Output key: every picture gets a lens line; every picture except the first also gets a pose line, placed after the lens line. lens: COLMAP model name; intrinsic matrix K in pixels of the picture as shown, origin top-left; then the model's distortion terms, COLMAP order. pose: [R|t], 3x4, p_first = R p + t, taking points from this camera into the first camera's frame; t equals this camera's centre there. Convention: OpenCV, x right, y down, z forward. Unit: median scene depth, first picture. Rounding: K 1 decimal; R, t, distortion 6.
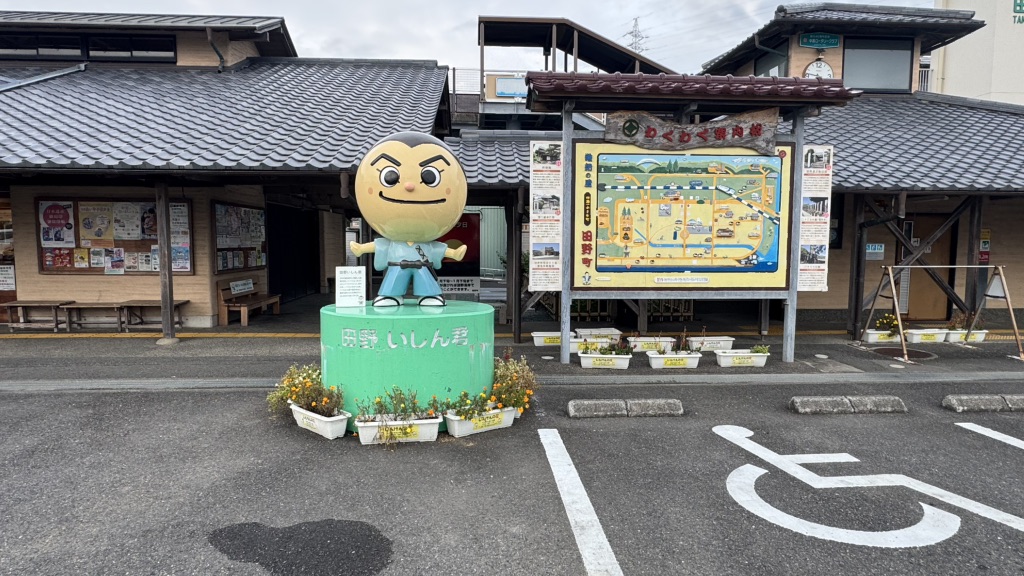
lens RADIAL K [[592.8, 0, 510.4], [0, 592.8, 291.5], [0, 0, 1]] dist [-0.002437, 0.000236]
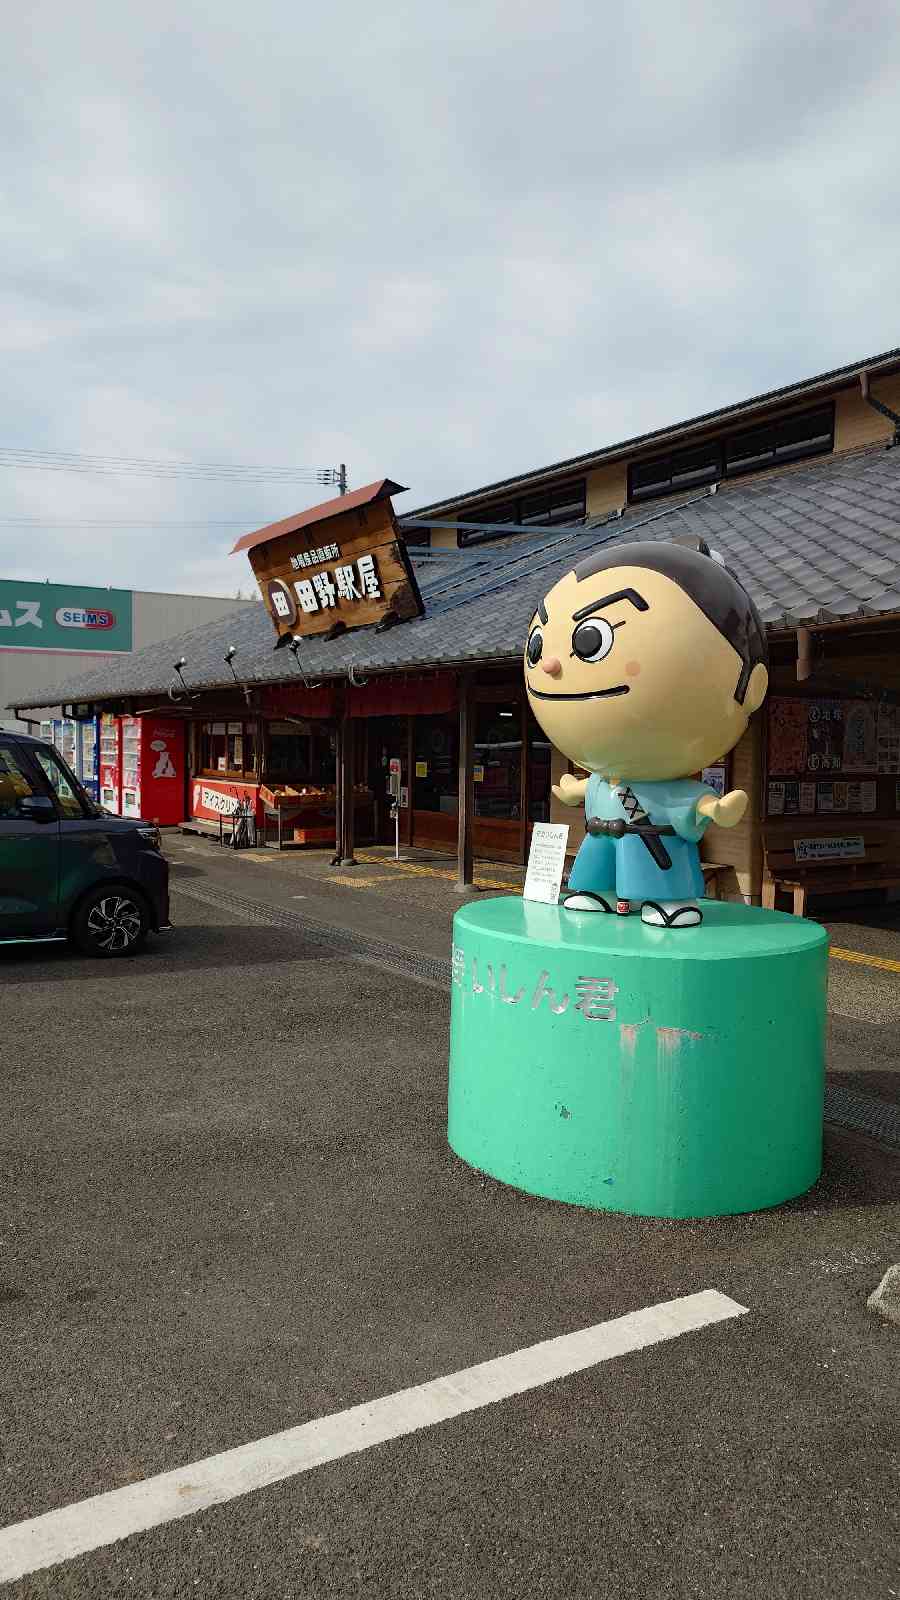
lens RADIAL K [[1120.0, 0, 452.1], [0, 1120.0, 789.5], [0, 0, 1]] dist [-0.001177, 0.000042]
pose [[0.480659, 0.038148, -0.876077, 0.379160], [-0.084517, 0.996418, -0.002982, -0.043457], [0.872825, 0.075477, 0.482161, 0.323870]]
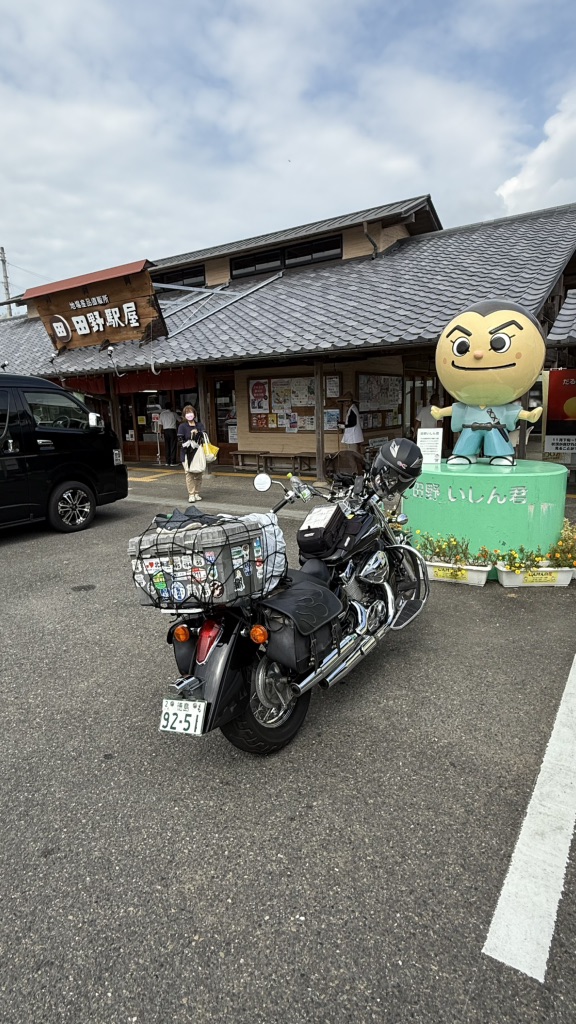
lens RADIAL K [[546.2, 0, 285.7], [0, 546.2, 514.3], [0, 0, 1]] dist [-0.003828, -0.000436]
pose [[0.797094, 0.092154, -0.596782, 0.111213], [-0.017915, 0.991460, 0.129173, -0.006271], [0.603589, -0.092272, 0.791938, -0.020035]]
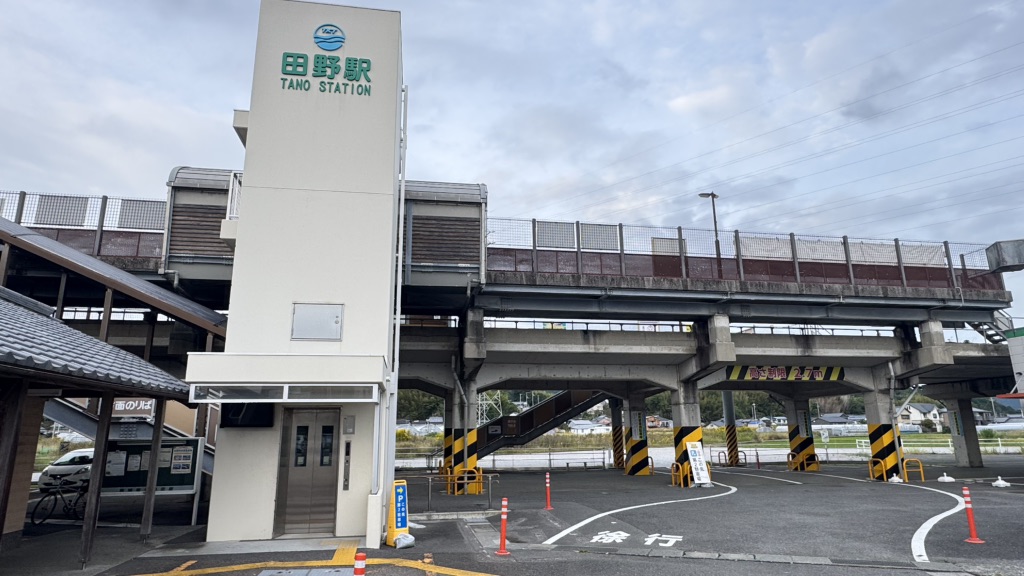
lens RADIAL K [[592.8, 0, 510.4], [0, 592.8, 291.5], [0, 0, 1]] dist [-0.002437, 0.000236]
pose [[0.994248, 0.010030, 0.106634, 2.576593], [0.024309, 0.948493, -0.315865, -0.093580], [-0.104310, 0.316640, 0.942793, 1.102192]]
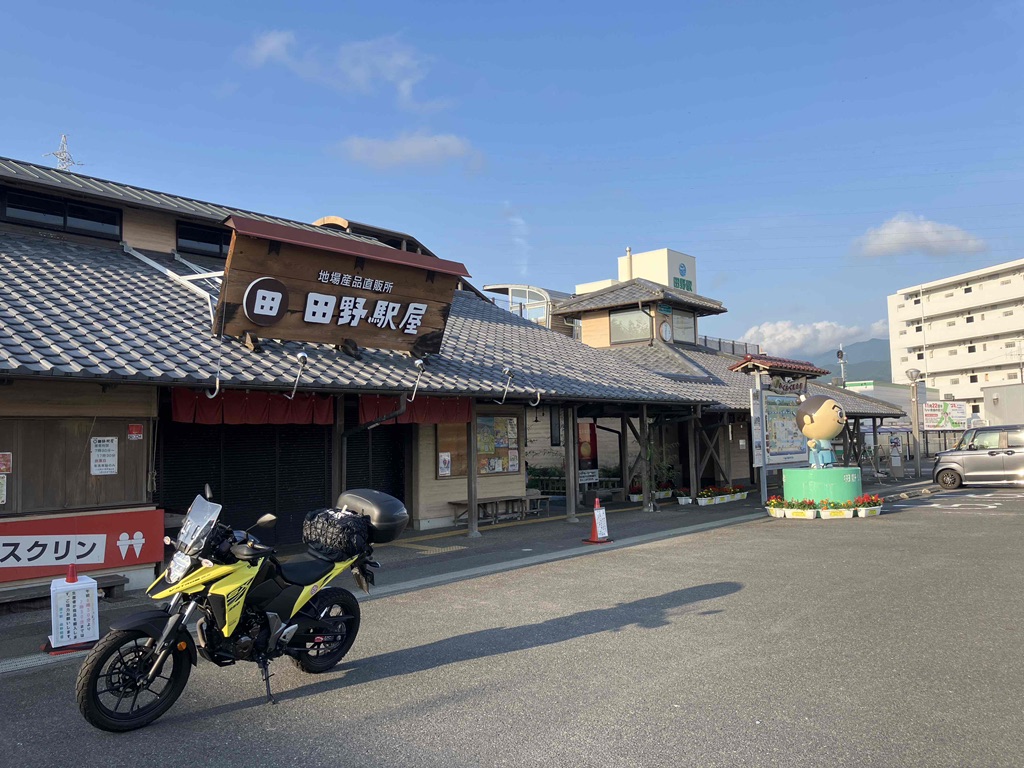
lens RADIAL K [[823.9, 0, 512.5], [0, 823.9, 396.8], [0, 0, 1]] dist [0.075197, -0.120195]
pose [[0.689611, 0.016886, 0.723983, -2.442413], [0.086552, 0.990640, -0.105548, -0.009492], [-0.718989, 0.135449, 0.681695, -0.279162]]
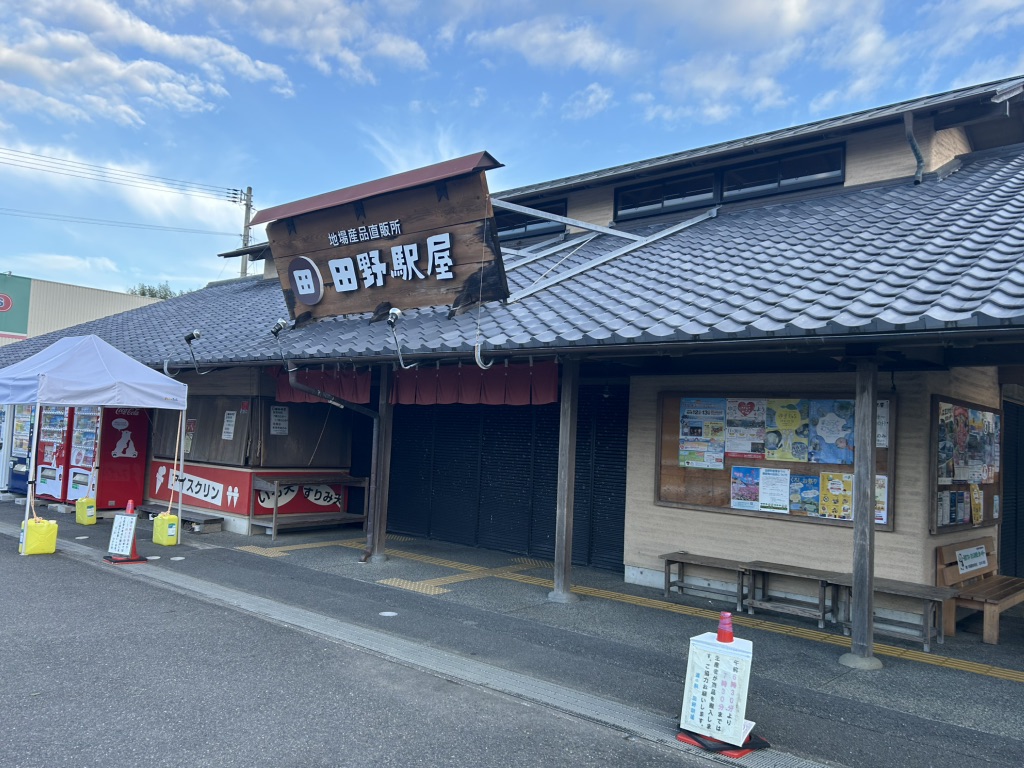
lens RADIAL K [[832.1, 0, 506.0], [0, 832.1, 389.1], [0, 0, 1]] dist [0.072233, -0.077671]
pose [[0.703116, -0.012295, -0.710969, -0.316143], [-0.105734, 0.986927, -0.121634, -0.034554], [0.703170, 0.160696, 0.692624, 0.271477]]
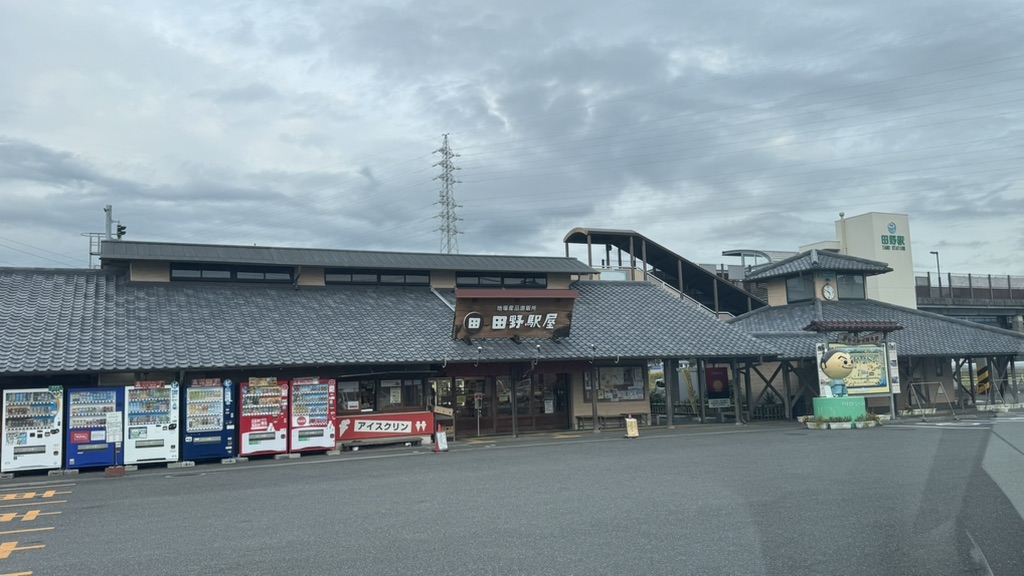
lens RADIAL K [[831.6, 0, 508.9], [0, 831.6, 284.6], [0, 0, 1]] dist [0.166732, -0.313612]
pose [[0.929084, 0.004863, 0.369836, -2.812937], [0.071884, 0.978473, -0.193449, 0.149490], [-0.362815, 0.206316, 0.908735, -2.196232]]
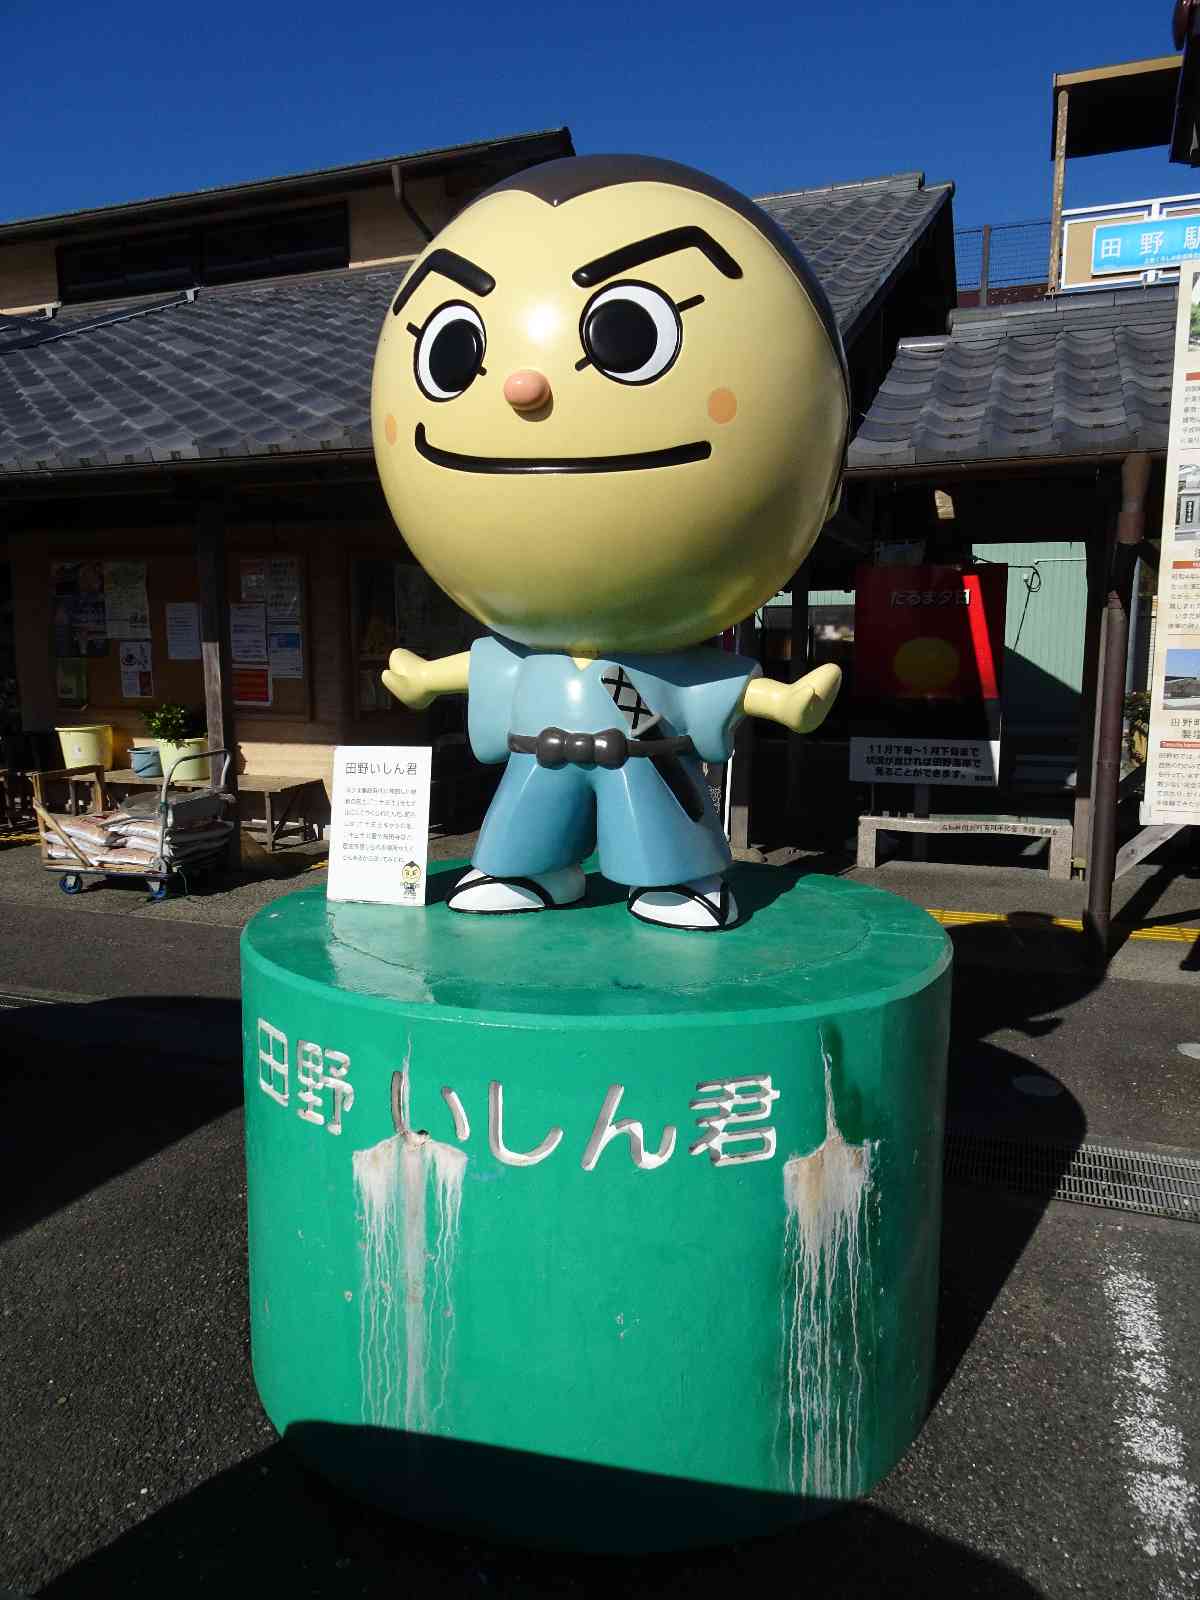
lens RADIAL K [[1137.9, 0, 601.4], [0, 1137.9, 805.4], [0, 0, 1]] dist [0.005350, 0.002583]
pose [[0.912671, 0.053967, -0.405116, 0.016340], [-0.029919, 0.997406, 0.065465, -0.036755], [0.407598, -0.047627, 0.911919, 0.411586]]
